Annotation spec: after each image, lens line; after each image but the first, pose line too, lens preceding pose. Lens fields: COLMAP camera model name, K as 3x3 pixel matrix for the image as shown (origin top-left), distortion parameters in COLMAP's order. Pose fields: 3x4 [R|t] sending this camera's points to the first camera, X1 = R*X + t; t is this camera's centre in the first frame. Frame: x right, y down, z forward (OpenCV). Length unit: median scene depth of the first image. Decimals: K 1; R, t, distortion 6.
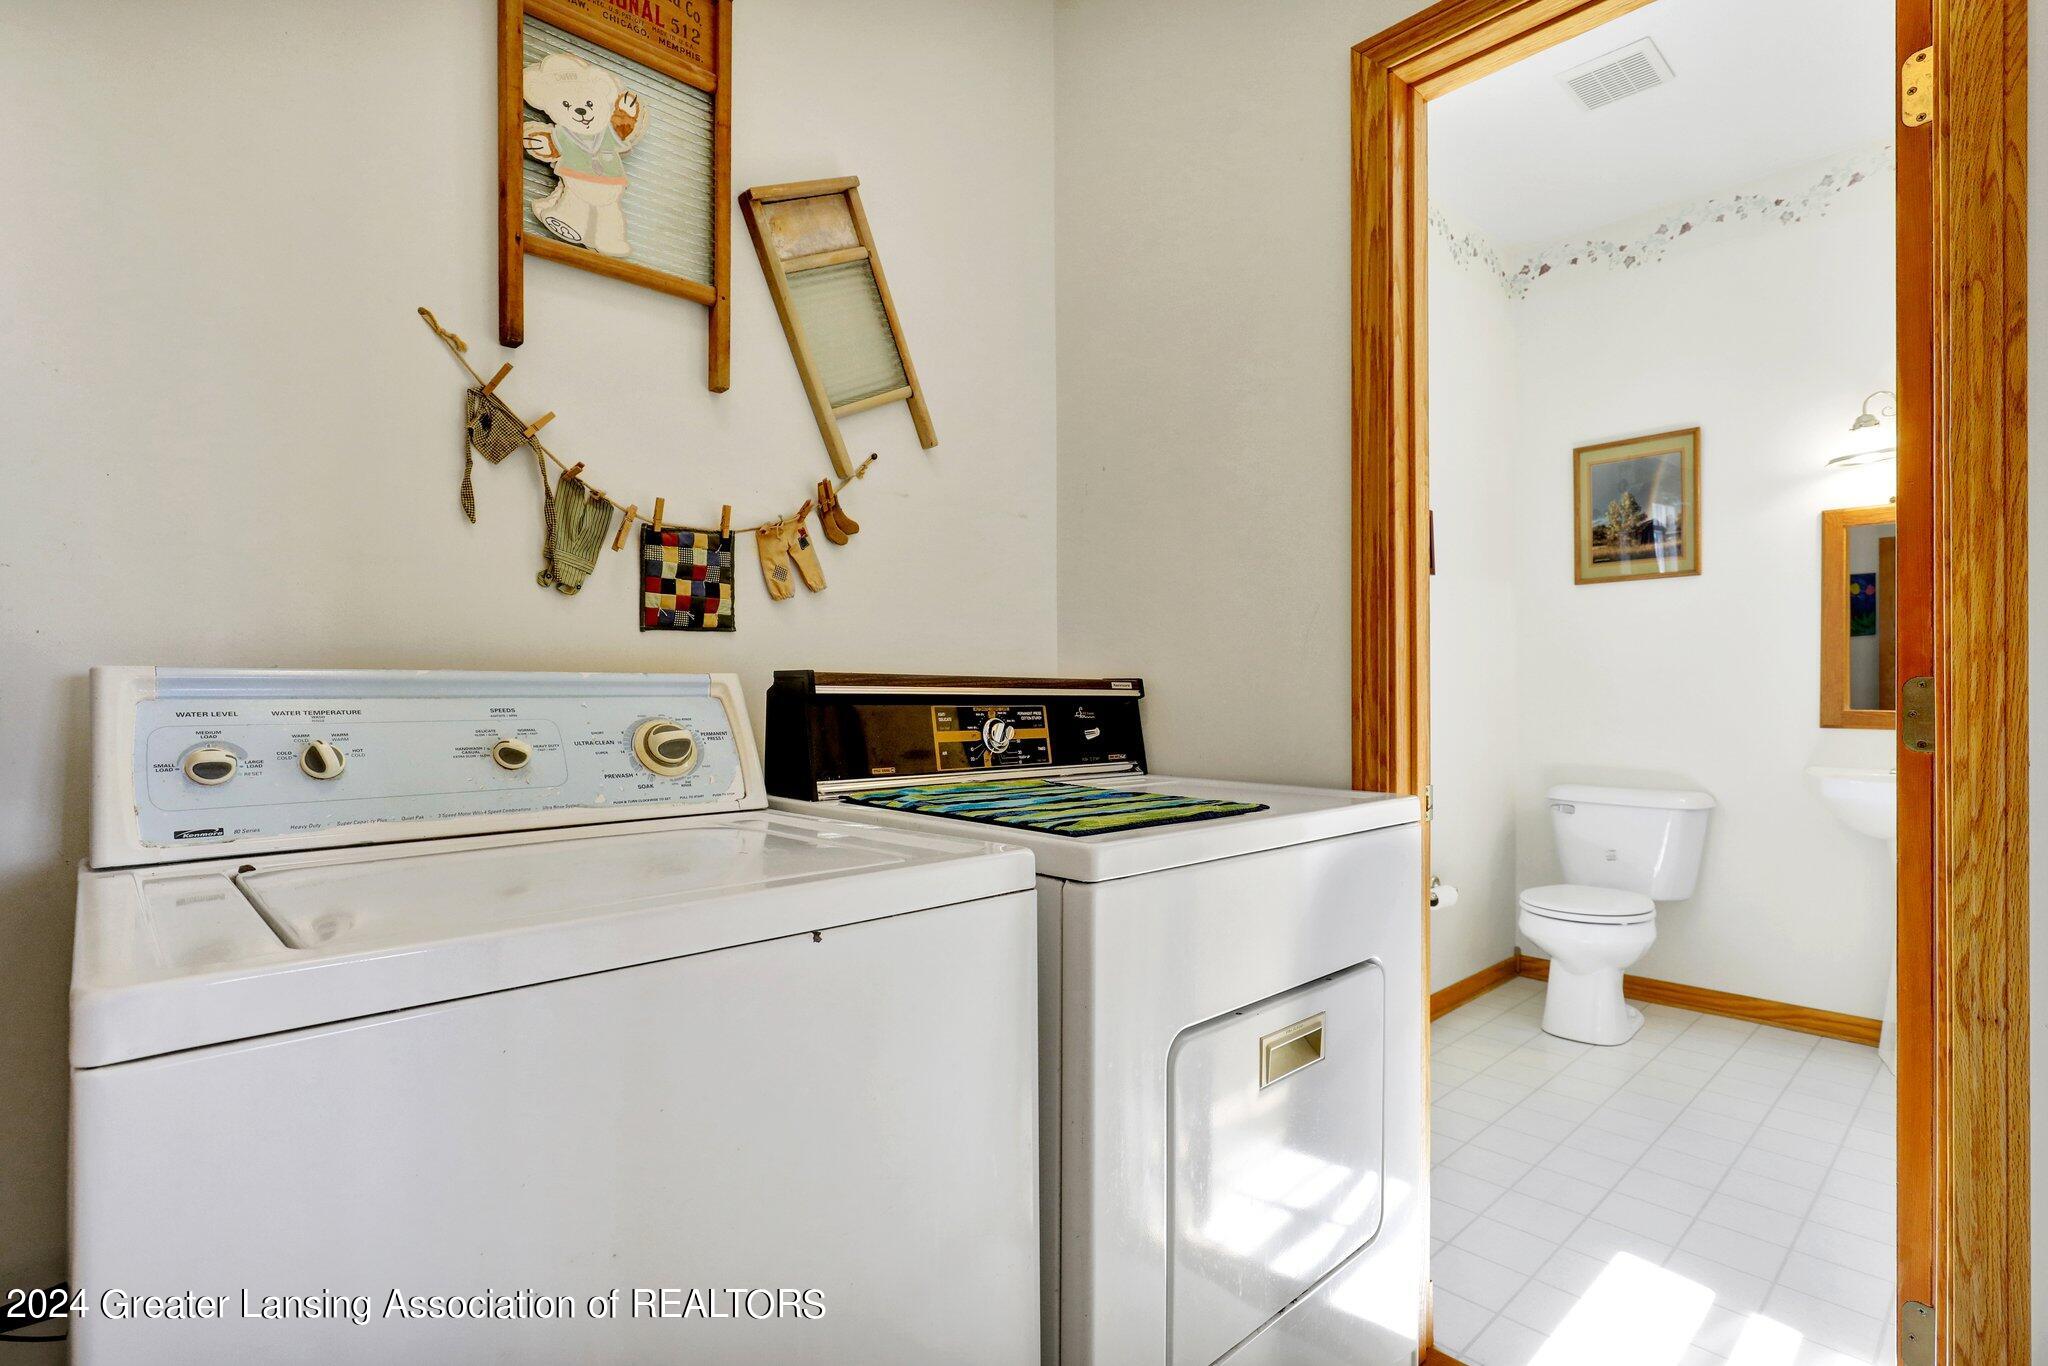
lens RADIAL K [[1007.3, 0, 1021.3], [0, 1007.3, 686.2], [0, 0, 1]] dist [-0.000681, -0.000523]
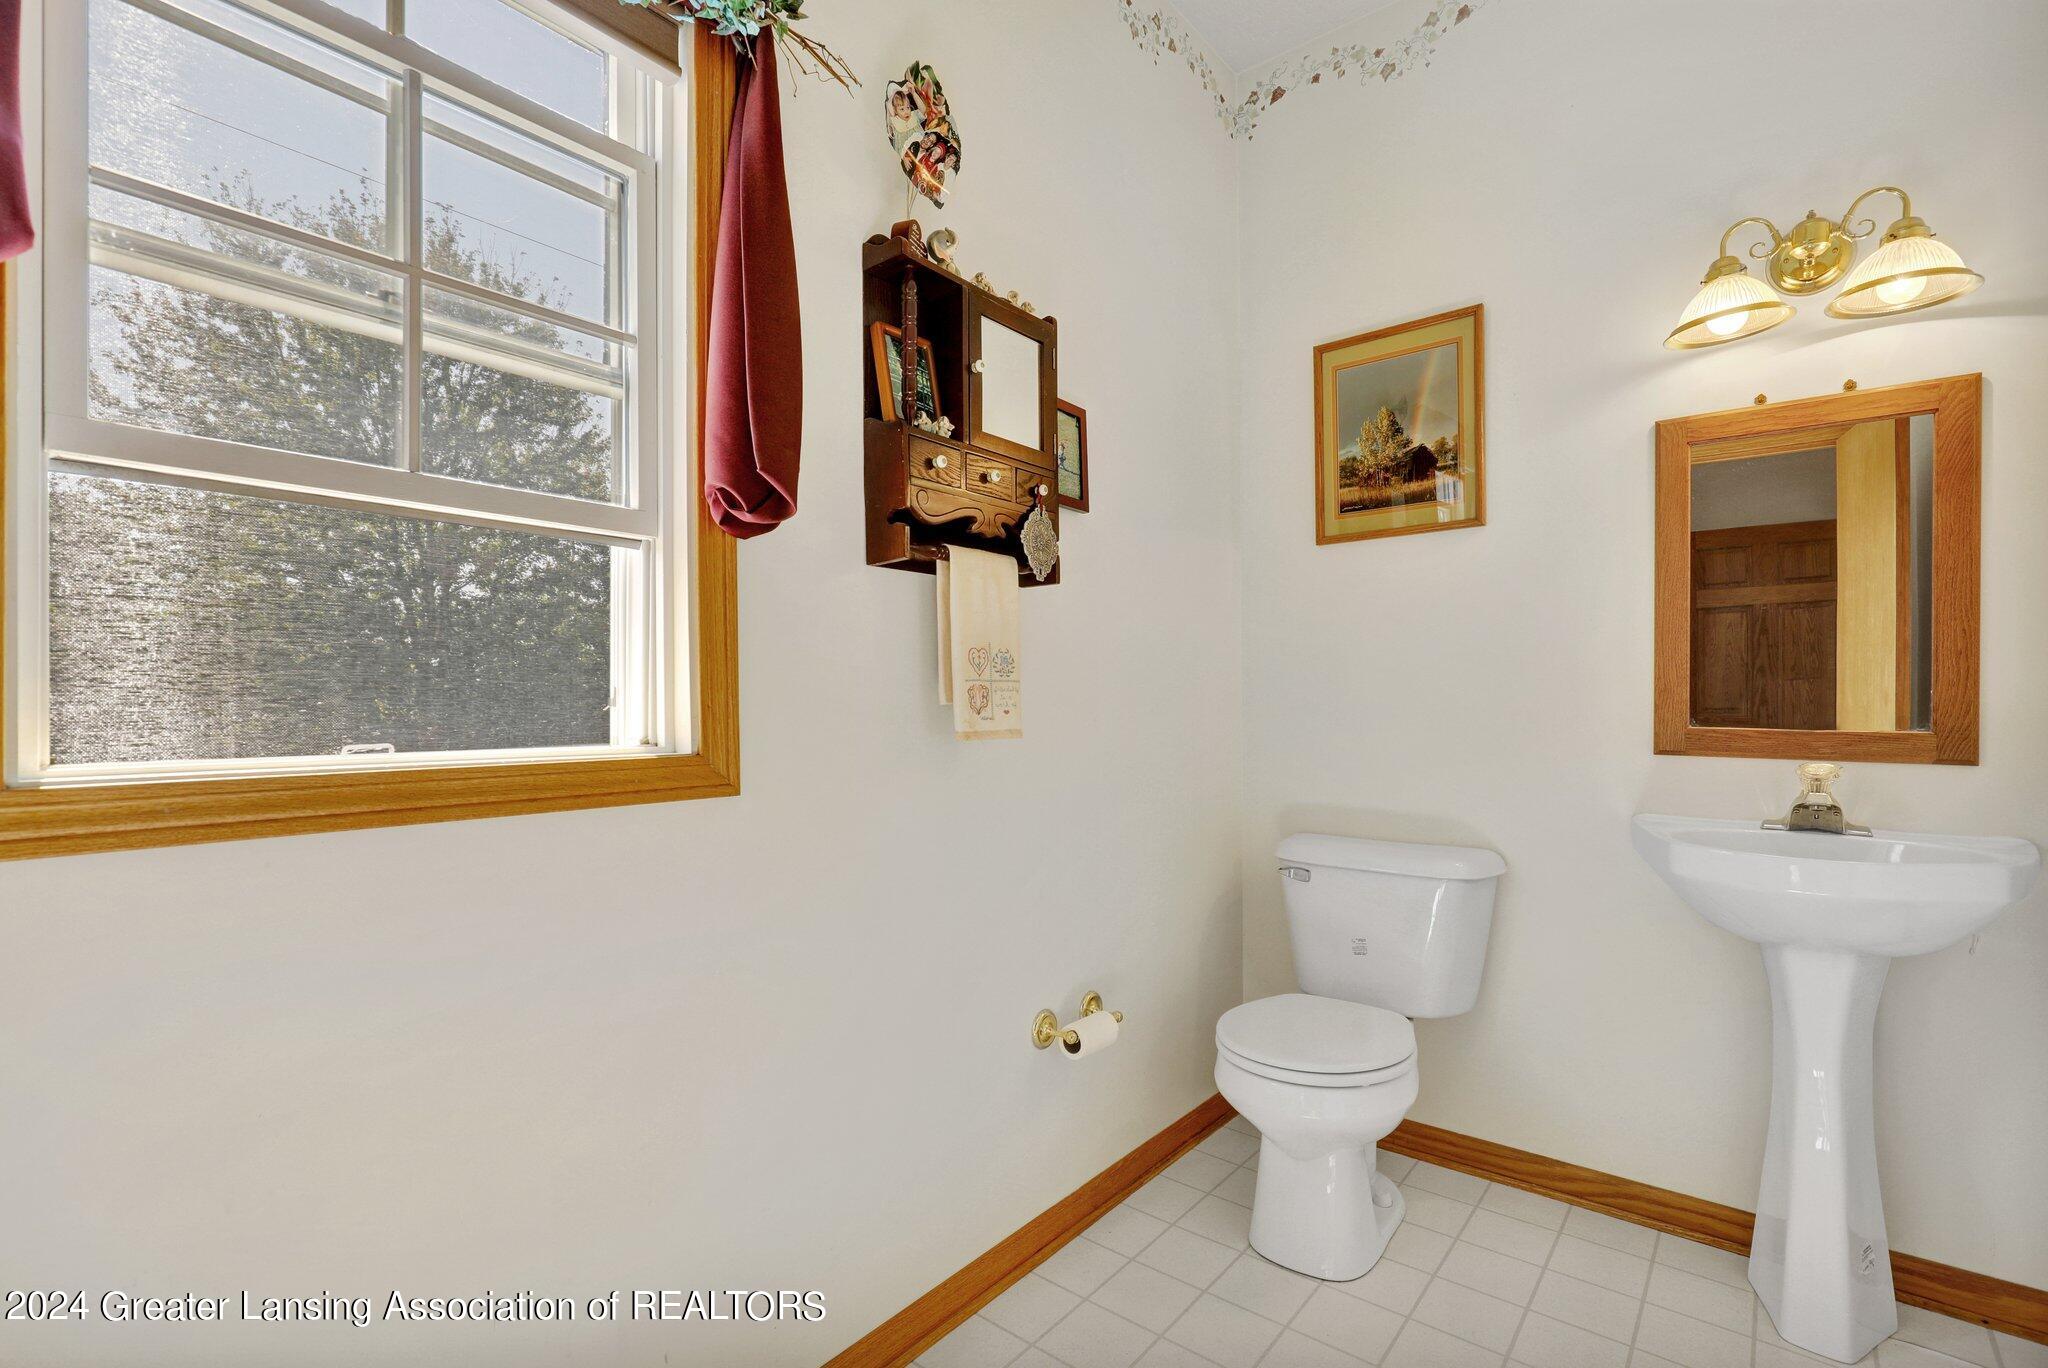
lens RADIAL K [[944.2, 0, 1026.8], [0, 944.2, 691.4], [0, 0, 1]] dist [0.004383, 0.000362]
pose [[0.991867, -0.001692, 0.127270, 0.284959], [0.002275, 0.999988, -0.004433, 0.002307], [-0.127261, 0.004686, 0.991858, 0.404601]]
